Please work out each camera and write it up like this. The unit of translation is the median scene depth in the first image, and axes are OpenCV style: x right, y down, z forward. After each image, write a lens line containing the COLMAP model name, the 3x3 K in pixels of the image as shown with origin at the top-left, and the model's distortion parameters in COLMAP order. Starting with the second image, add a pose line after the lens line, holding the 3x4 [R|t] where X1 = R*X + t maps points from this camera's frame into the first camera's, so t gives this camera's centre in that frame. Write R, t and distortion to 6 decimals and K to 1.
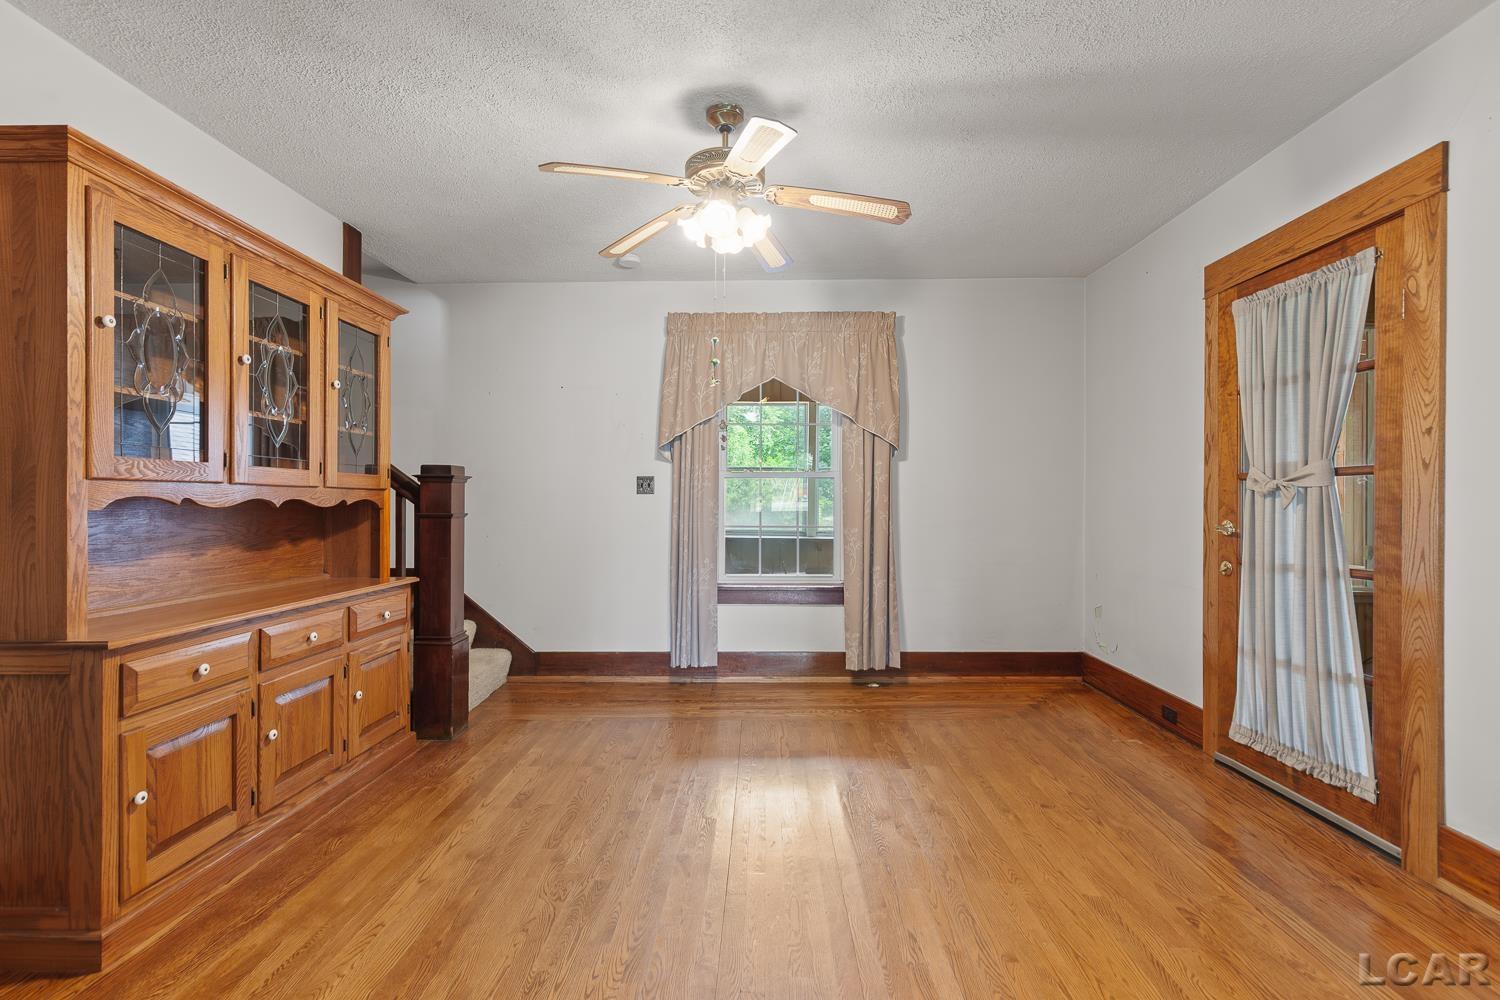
lens RADIAL K [[678.7, 0, 748.7], [0, 678.7, 504.0], [0, 0, 1]] dist [0.002851, -0.000002]
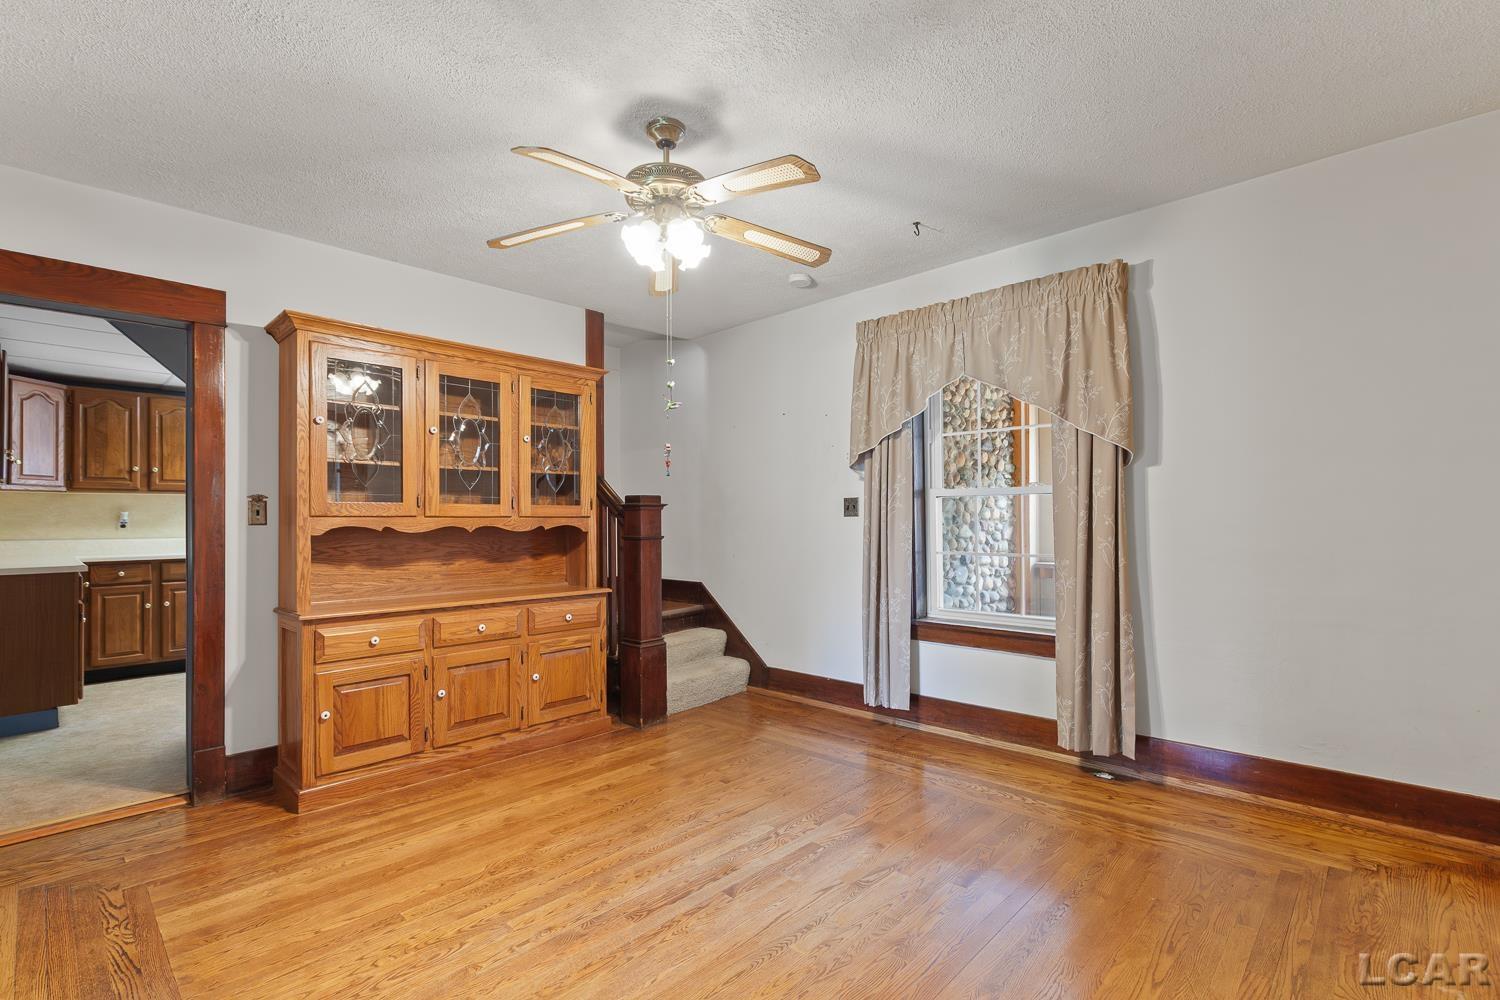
lens RADIAL K [[677.5, 0, 758.0], [0, 677.5, 519.1], [0, 0, 1]] dist [-0.002749, -0.000377]
pose [[0.744280, -0.008053, -0.667819, 0.641114], [0.005473, 0.999967, -0.005959, -0.010061], [0.667845, 0.000780, 0.744300, 0.340181]]
